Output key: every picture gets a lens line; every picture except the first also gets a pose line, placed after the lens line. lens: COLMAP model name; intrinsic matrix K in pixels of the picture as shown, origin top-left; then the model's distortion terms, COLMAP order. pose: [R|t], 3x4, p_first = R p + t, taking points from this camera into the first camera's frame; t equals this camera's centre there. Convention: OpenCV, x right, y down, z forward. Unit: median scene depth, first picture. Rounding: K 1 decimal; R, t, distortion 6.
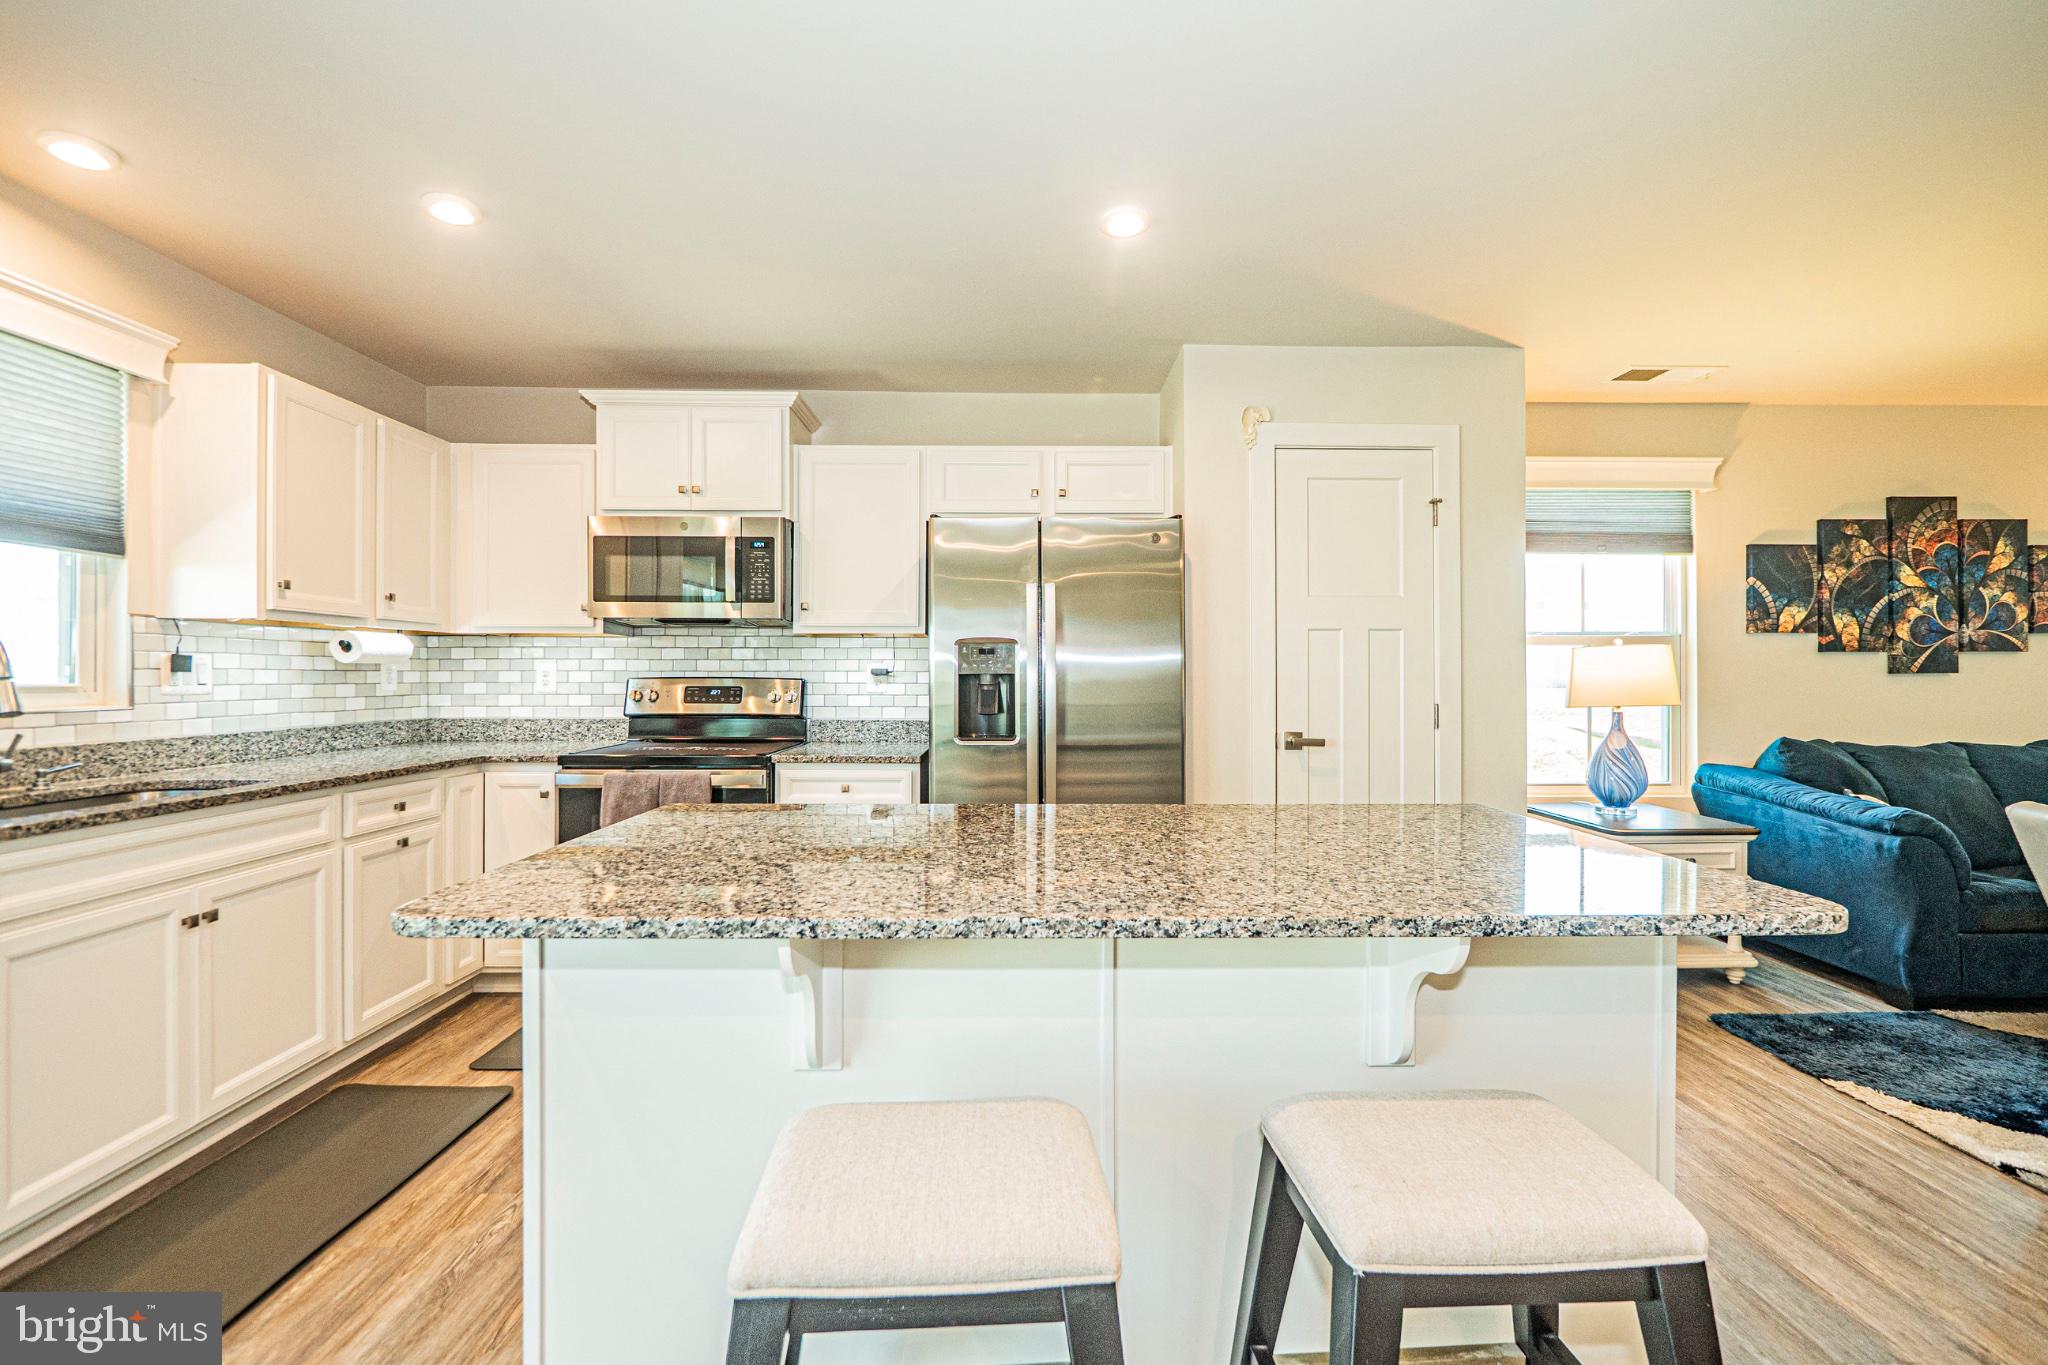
lens RADIAL K [[865.7, 0, 1024.3], [0, 865.7, 674.8], [0, 0, 1]] dist [-0.007162, 0.001662]
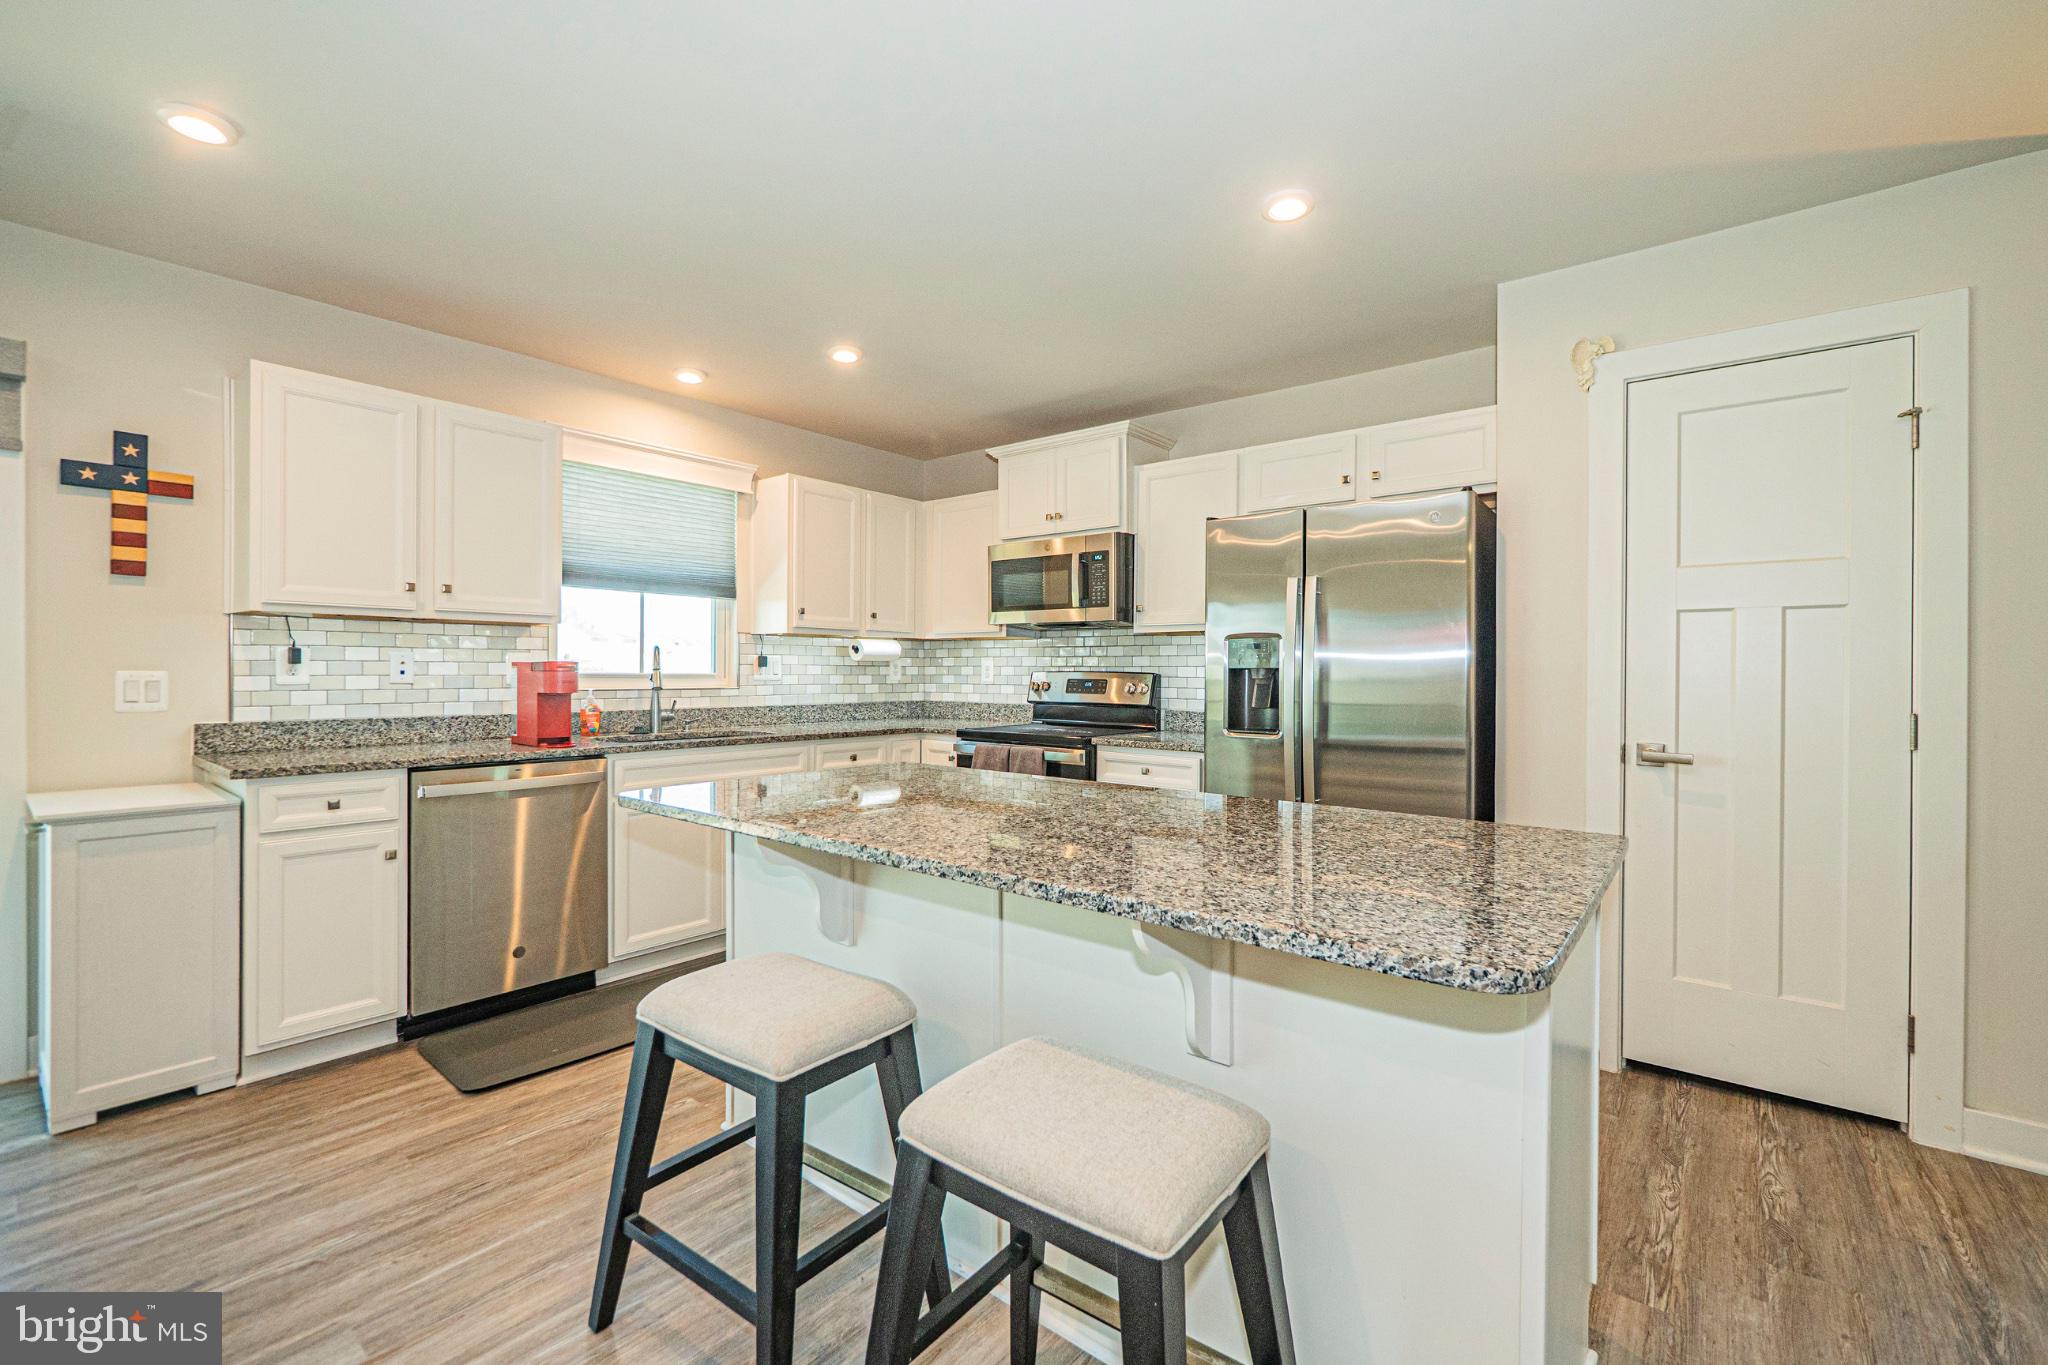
lens RADIAL K [[865.7, 0, 1024.1], [0, 865.7, 674.2], [0, 0, 1]] dist [-0.007162, 0.001662]
pose [[0.765609, 0.005279, -0.643285, 0.370617], [-0.003841, 0.999986, 0.003635, 0.002634], [0.643295, -0.000312, 0.765618, 0.041787]]
